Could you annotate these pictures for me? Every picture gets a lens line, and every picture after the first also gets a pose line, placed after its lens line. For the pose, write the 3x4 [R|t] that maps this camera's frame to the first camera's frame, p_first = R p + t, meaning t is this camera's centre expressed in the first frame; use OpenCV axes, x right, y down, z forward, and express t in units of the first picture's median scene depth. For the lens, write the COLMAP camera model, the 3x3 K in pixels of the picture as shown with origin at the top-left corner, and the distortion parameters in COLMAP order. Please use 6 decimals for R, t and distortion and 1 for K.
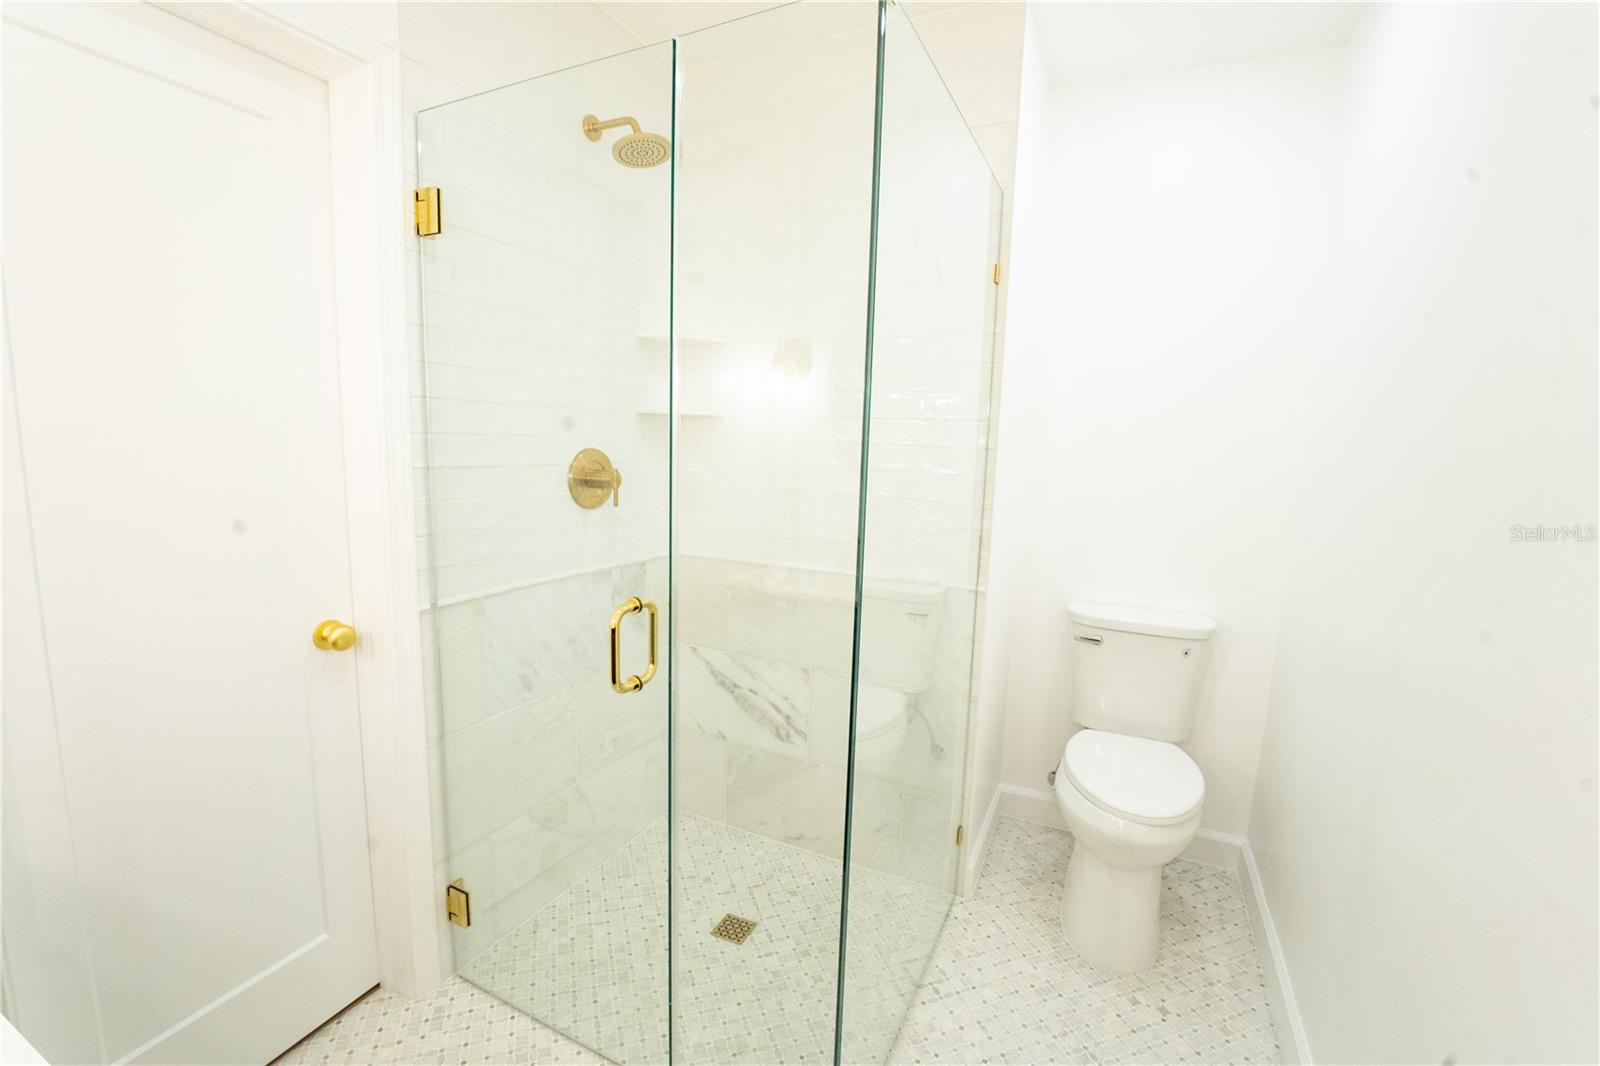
lens RADIAL K [[693.9, 0, 800.0], [0, 693.9, 533.0], [0, 0, 1]] dist [-0.033996, 0.000064]
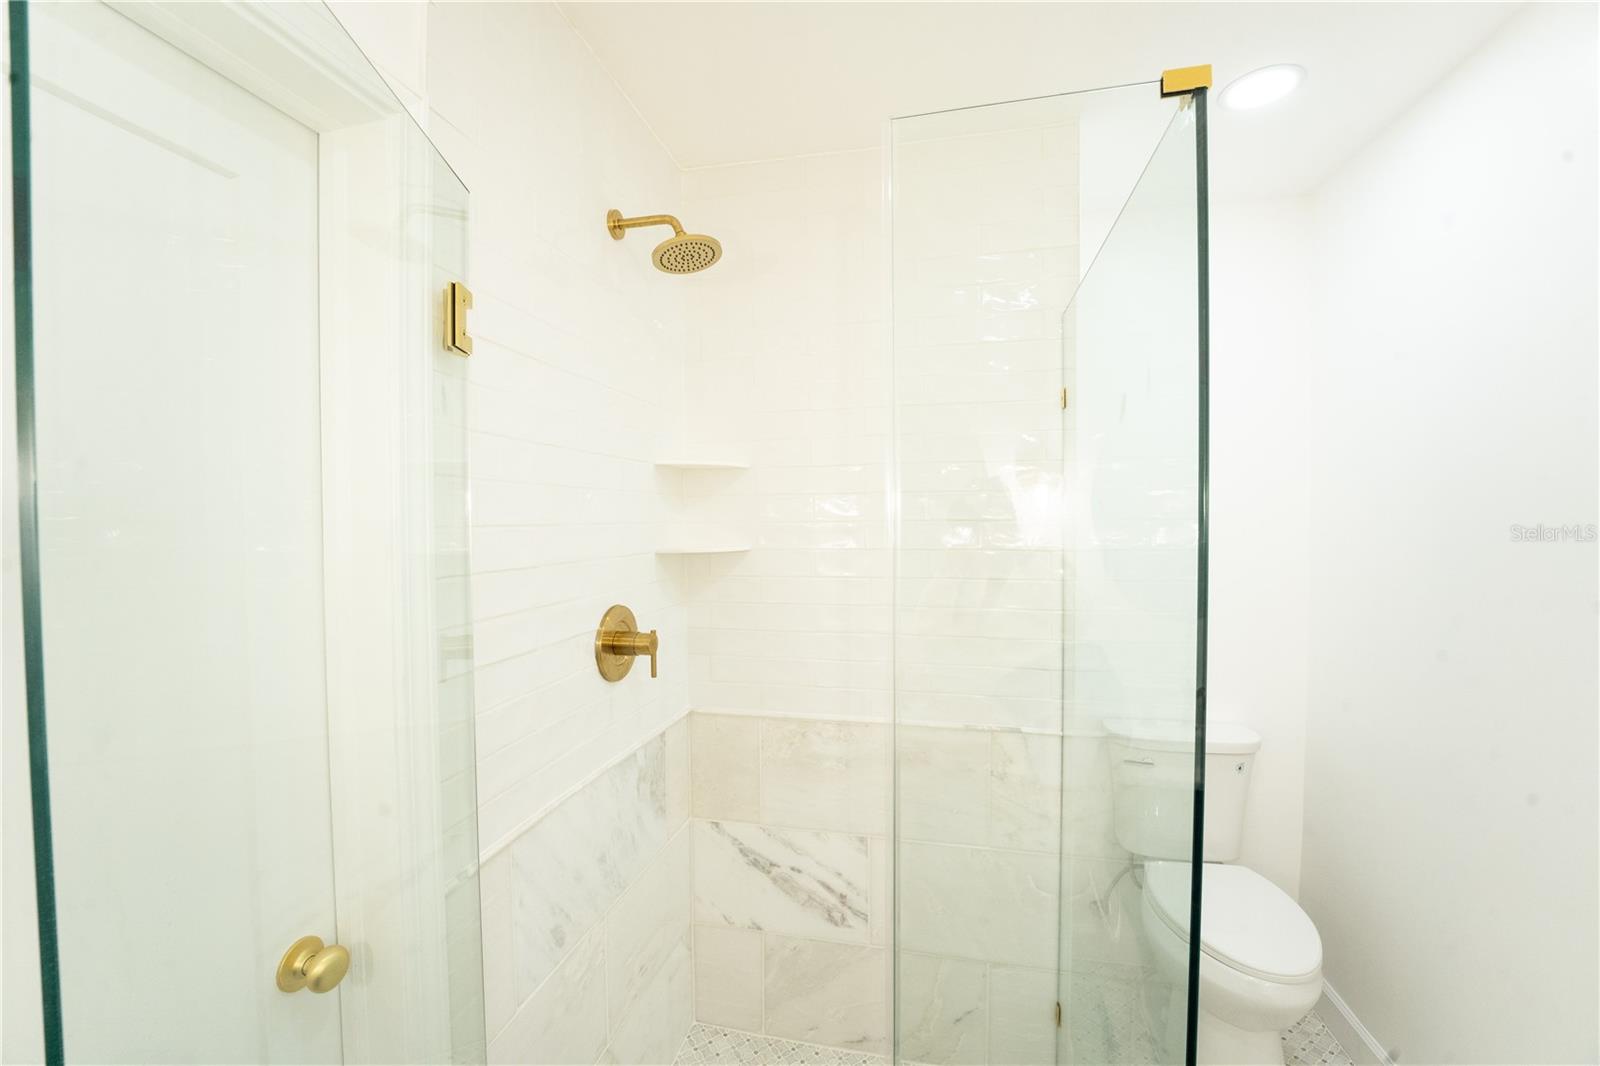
lens RADIAL K [[655.0, 0, 800.0], [0, 655.0, 533.0], [0, 0, 1]] dist [-0.034020, 0.000110]
pose [[0.973728, -0.042298, 0.223753, -0.232128], [0.067456, 0.992074, -0.106015, -0.098875], [-0.217496, 0.118323, 0.968863, 0.188499]]
